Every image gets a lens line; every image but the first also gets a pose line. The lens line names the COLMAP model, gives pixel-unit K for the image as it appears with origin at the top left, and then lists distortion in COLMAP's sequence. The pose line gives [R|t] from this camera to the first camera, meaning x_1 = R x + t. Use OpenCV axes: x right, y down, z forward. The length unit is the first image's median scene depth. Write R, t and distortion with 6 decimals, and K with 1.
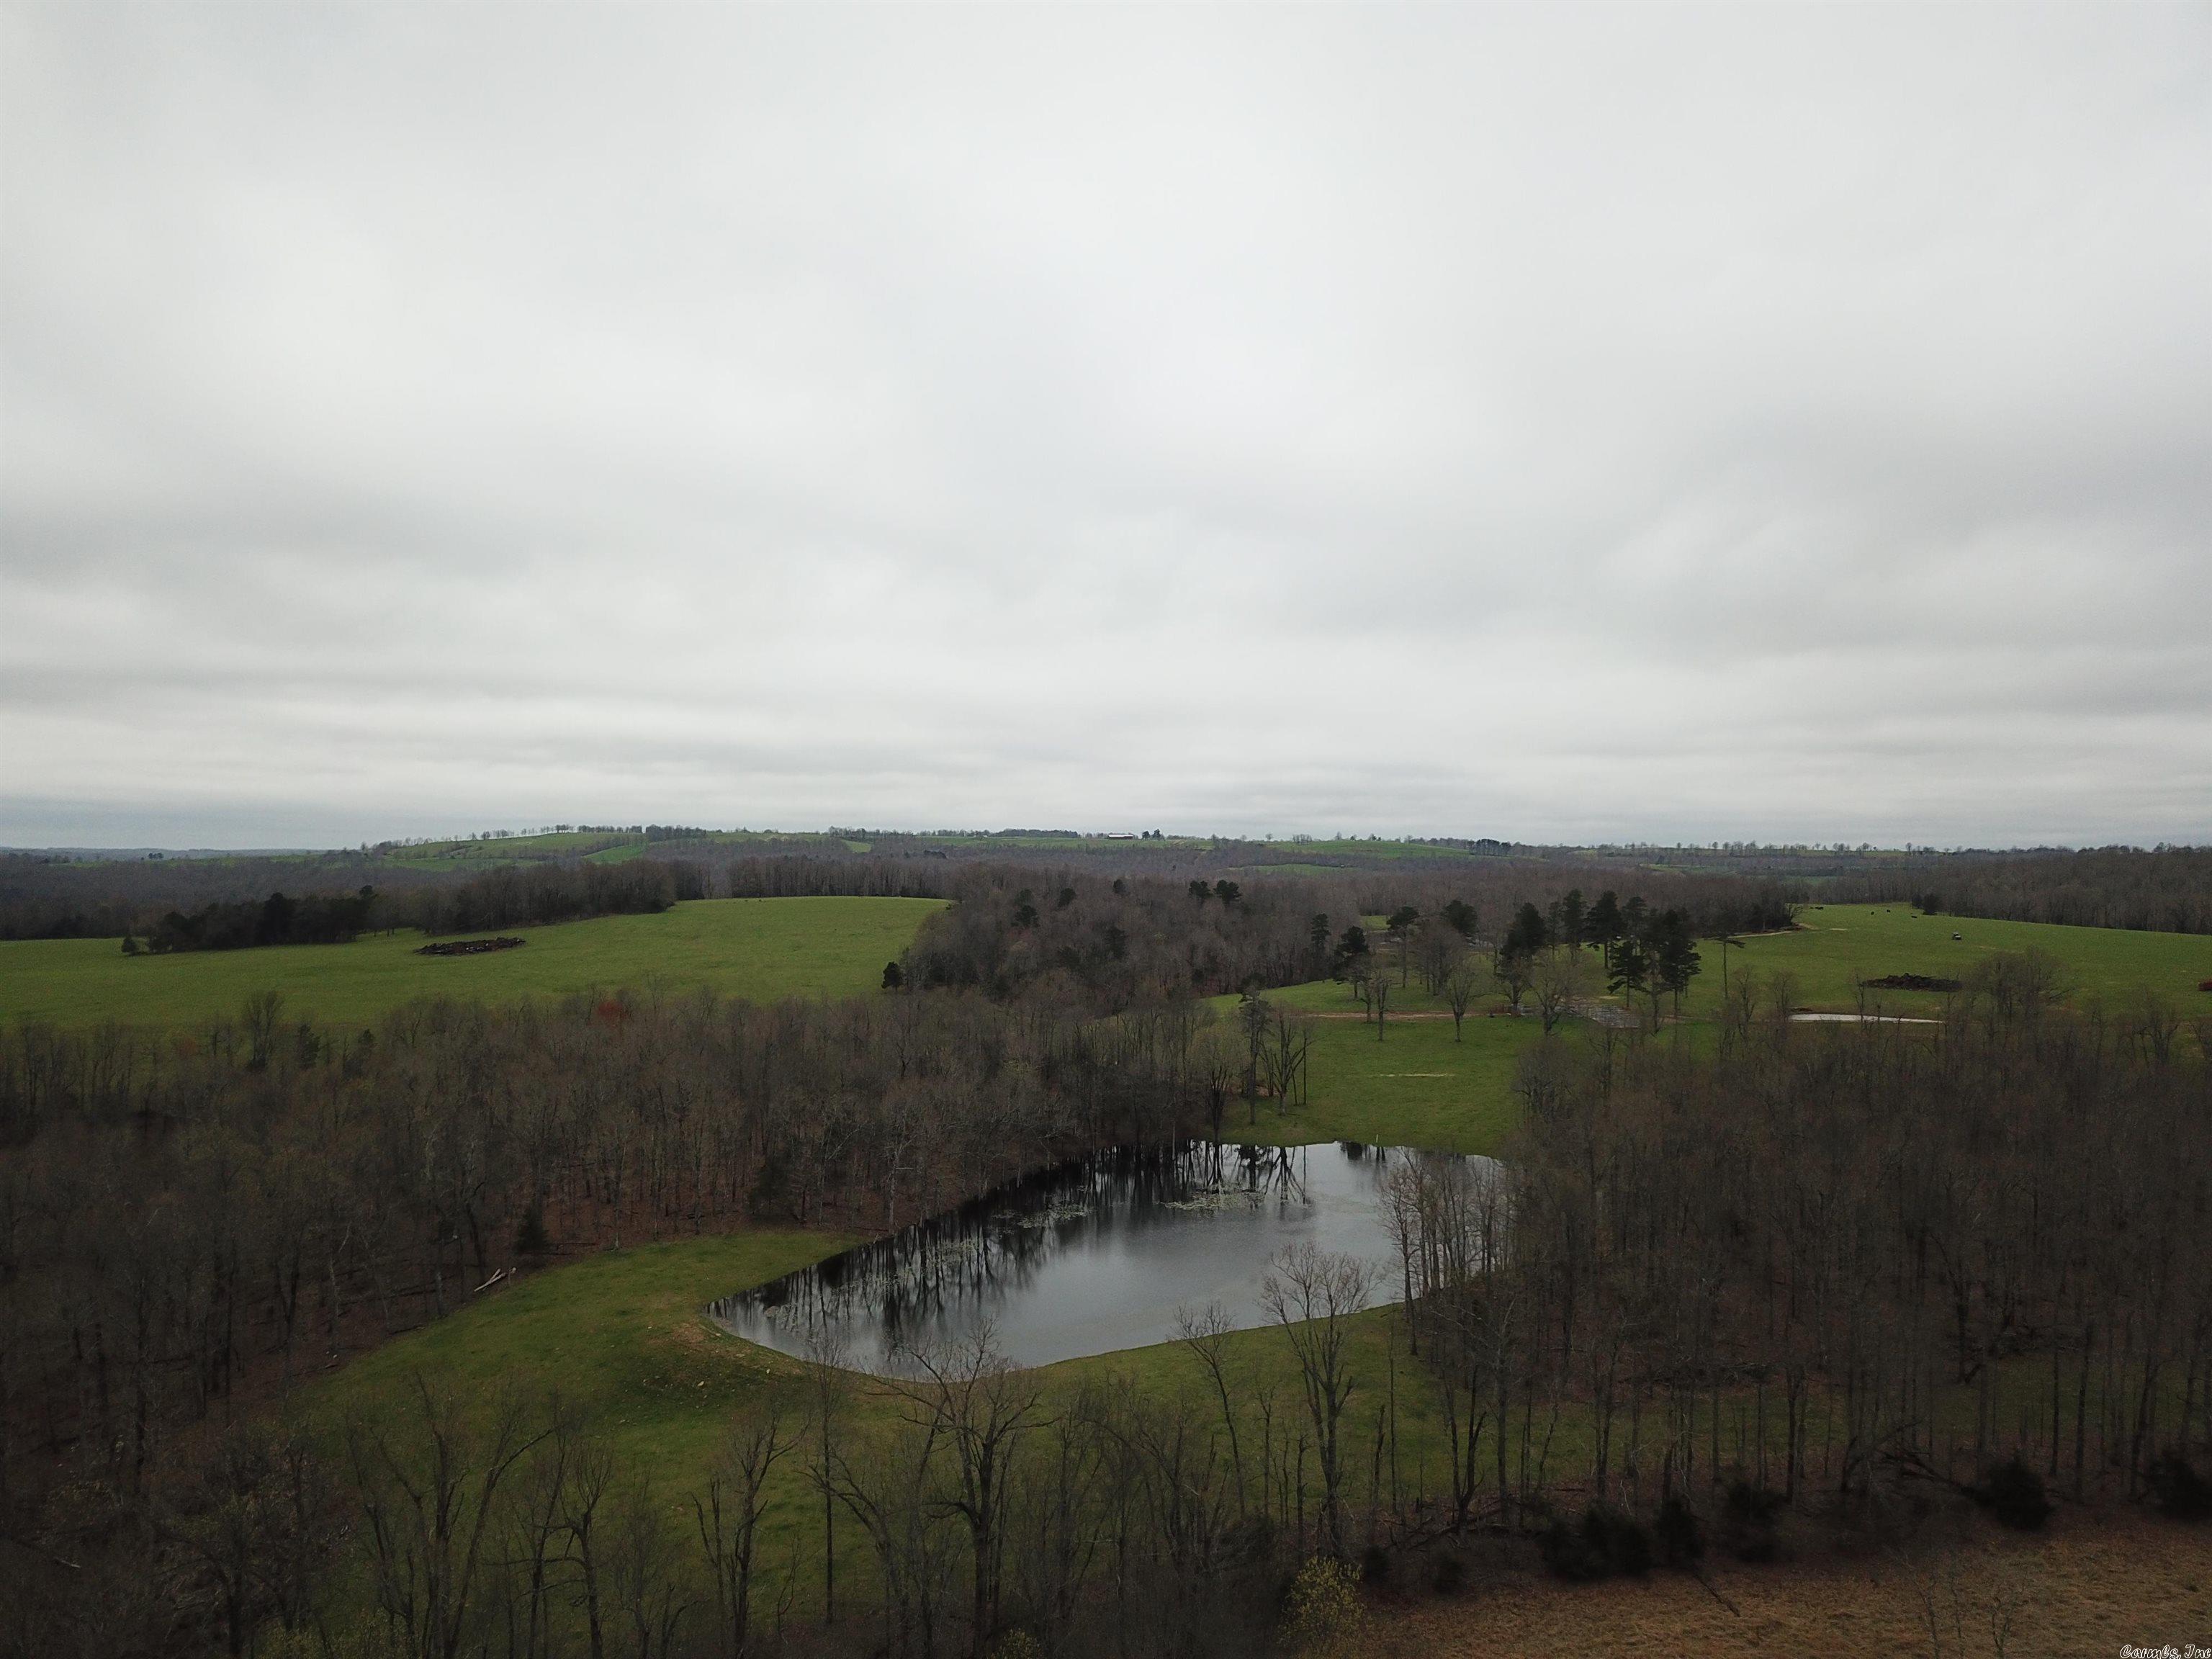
lens RADIAL K [[1718.5, 0, 1106.0], [0, 1718.5, 829.5], [0, 0, 1]] dist [0.038301, -0.005857]
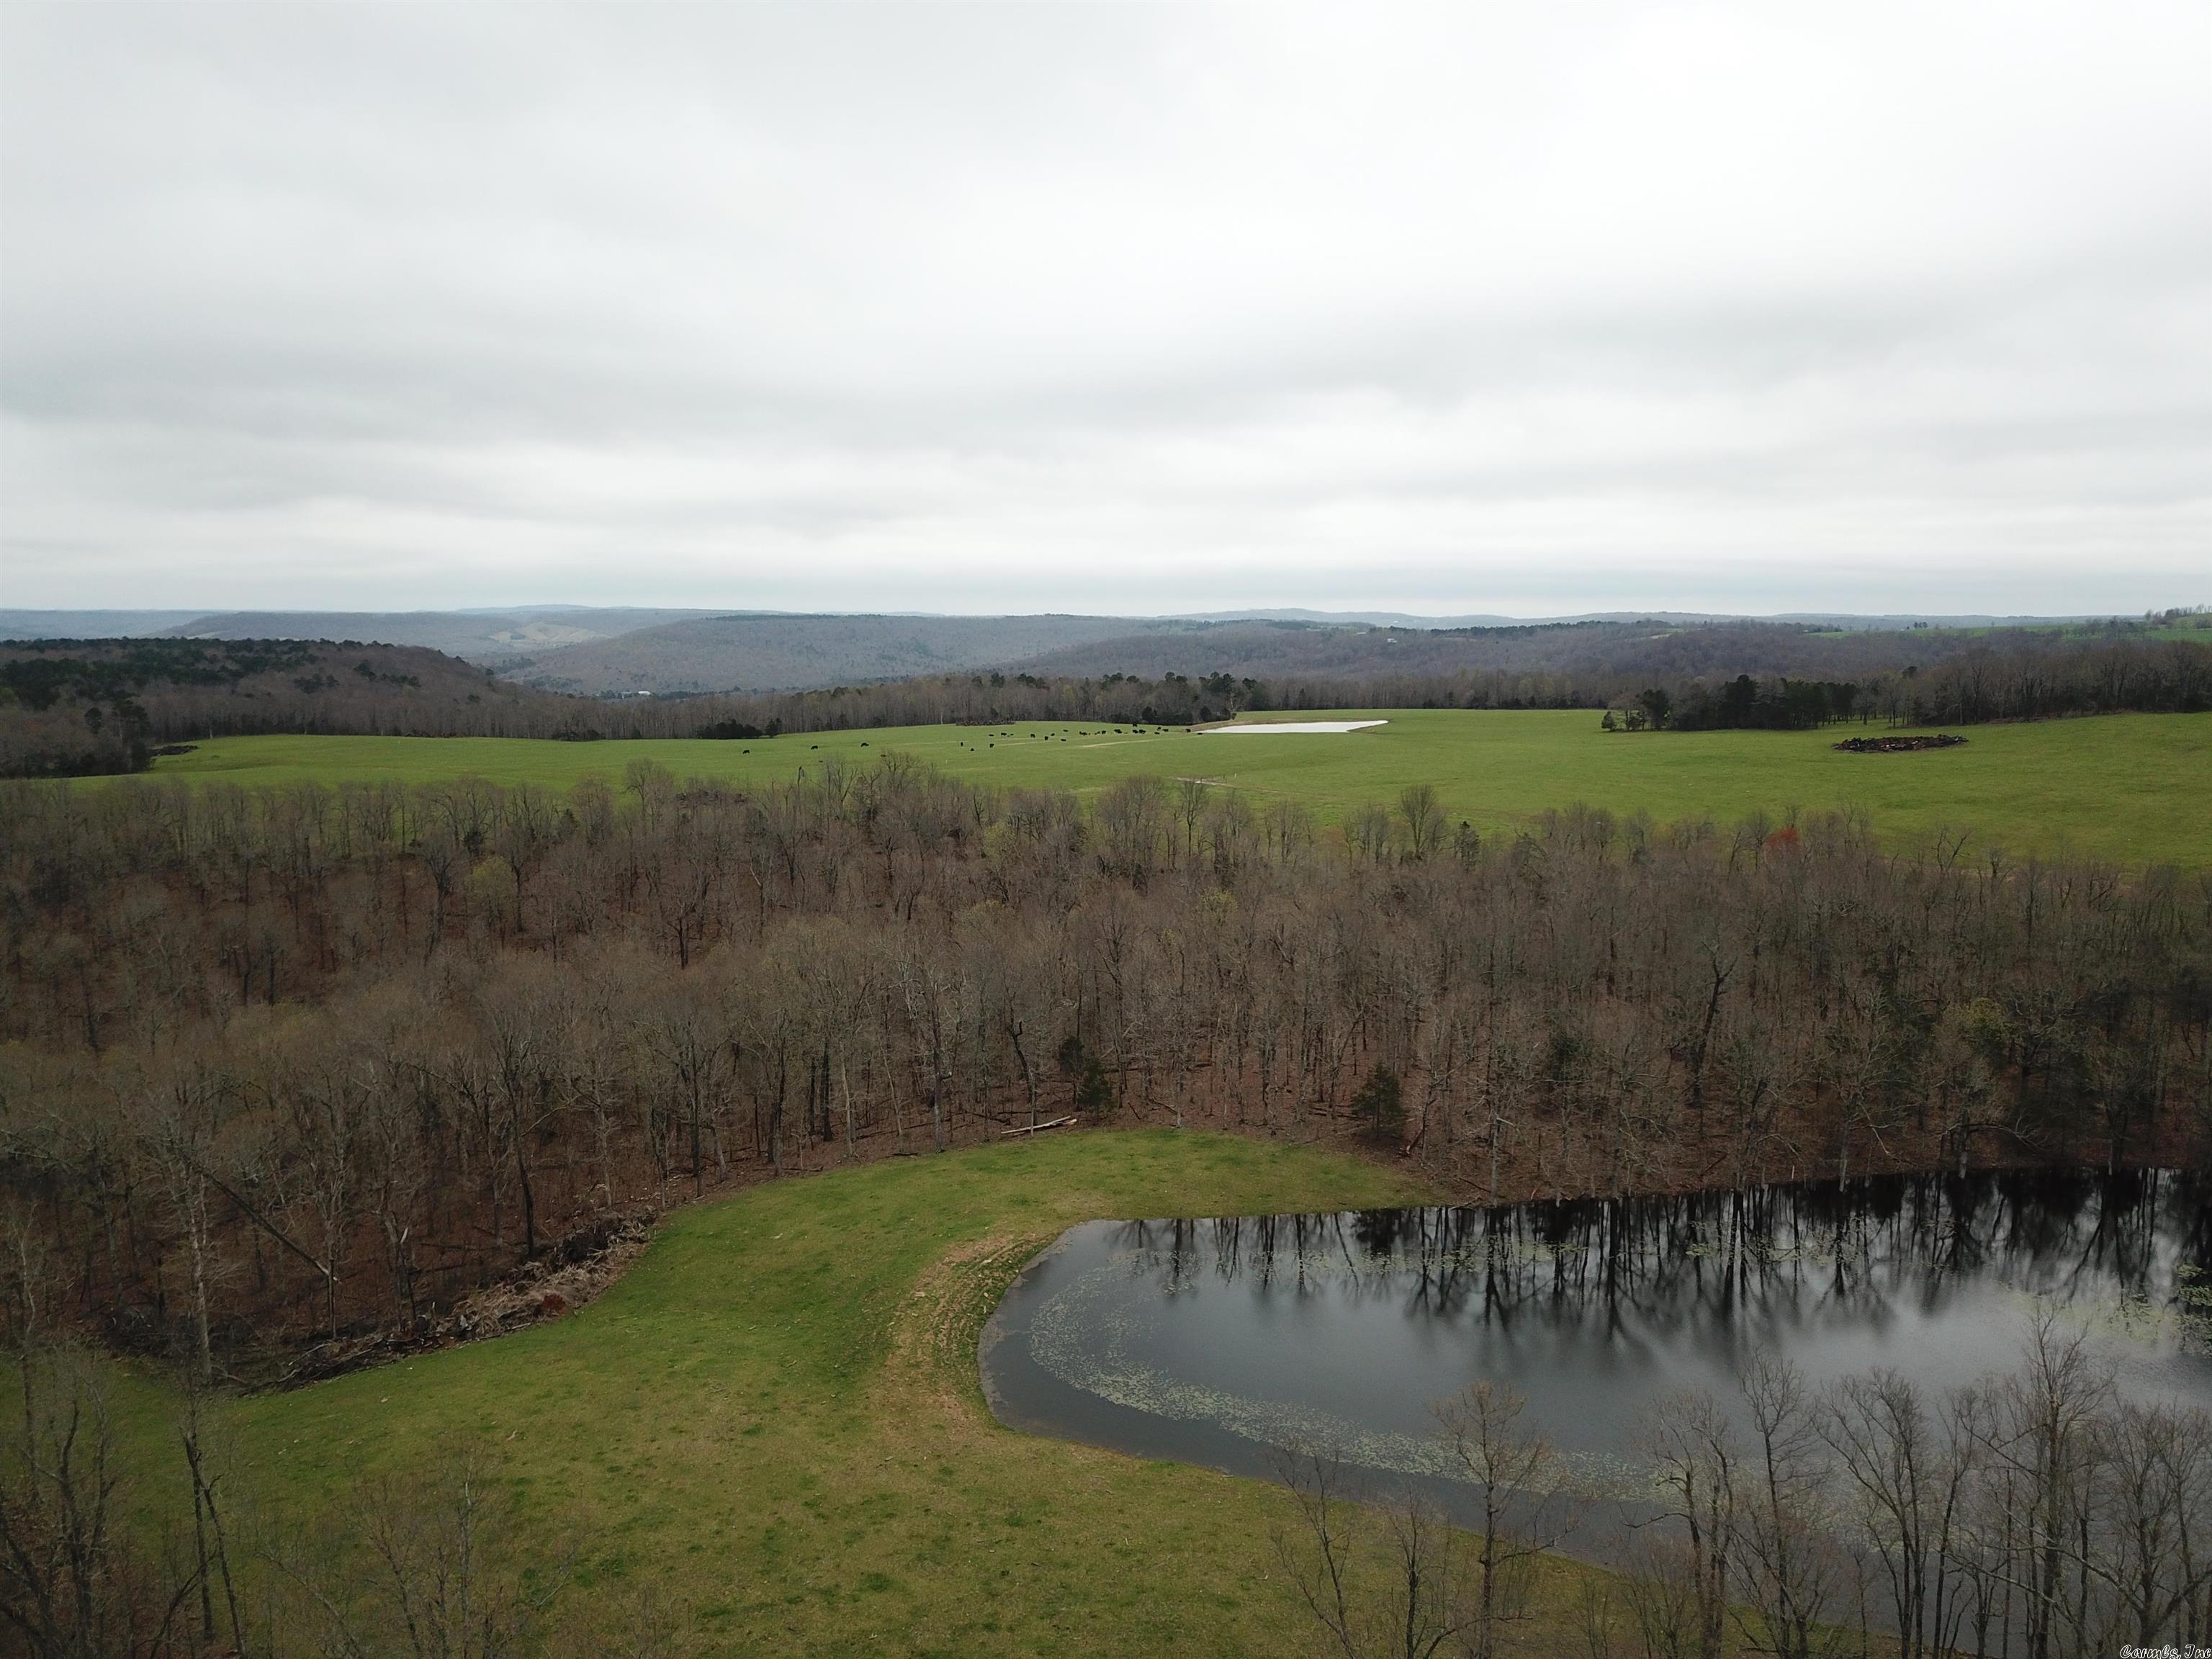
lens RADIAL K [[1702.4, 0, 1106.0], [0, 1702.4, 829.5], [0, 0, 1]] dist [0.197018, -0.448515]
pose [[0.537862, 0.103213, -0.836691, 0.143077], [0.010875, 0.991545, 0.129306, -0.006392], [0.842963, -0.078648, 0.532192, 0.184560]]
